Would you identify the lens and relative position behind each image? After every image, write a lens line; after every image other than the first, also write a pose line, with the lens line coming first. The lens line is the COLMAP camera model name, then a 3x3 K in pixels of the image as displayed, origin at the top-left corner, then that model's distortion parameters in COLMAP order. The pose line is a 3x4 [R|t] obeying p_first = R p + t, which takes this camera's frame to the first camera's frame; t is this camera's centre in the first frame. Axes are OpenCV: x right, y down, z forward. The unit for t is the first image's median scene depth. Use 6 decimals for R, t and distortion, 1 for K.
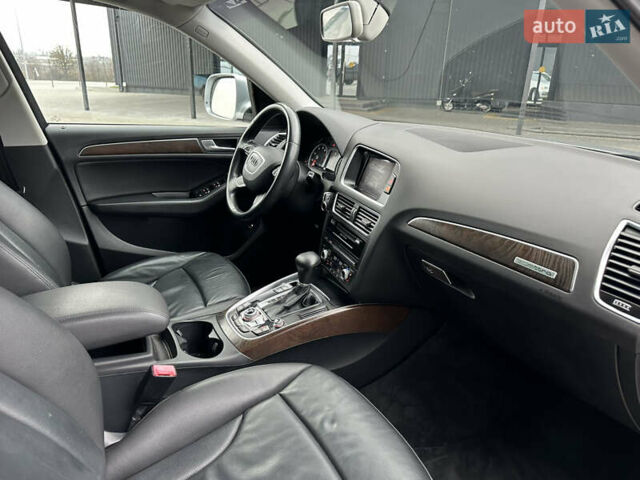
lens RADIAL K [[481.0, 0, 319.2], [0, 481.0, 239.9], [0, 0, 1]] dist [0.041979, -0.041847]
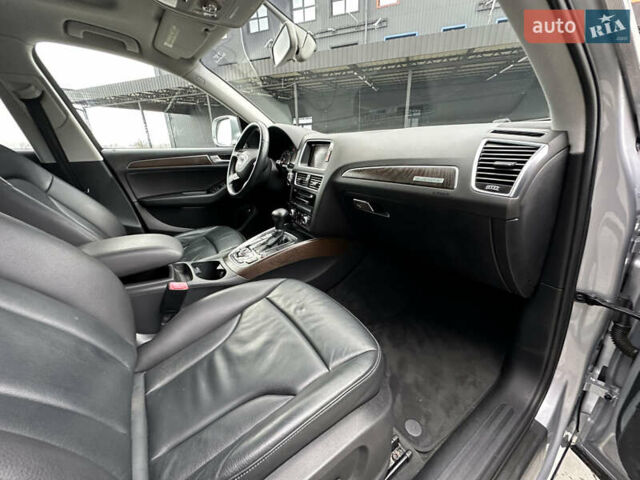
lens RADIAL K [[270.4, 0, 319.7], [0, 270.4, 236.0], [0, 0, 1]] dist [0.002827, 0.000476]
pose [[0.992736, -0.096338, 0.072065, 0.033497], [0.095925, 0.995346, 0.009182, 0.120856], [-0.072615, -0.002203, 0.997358, 0.144418]]
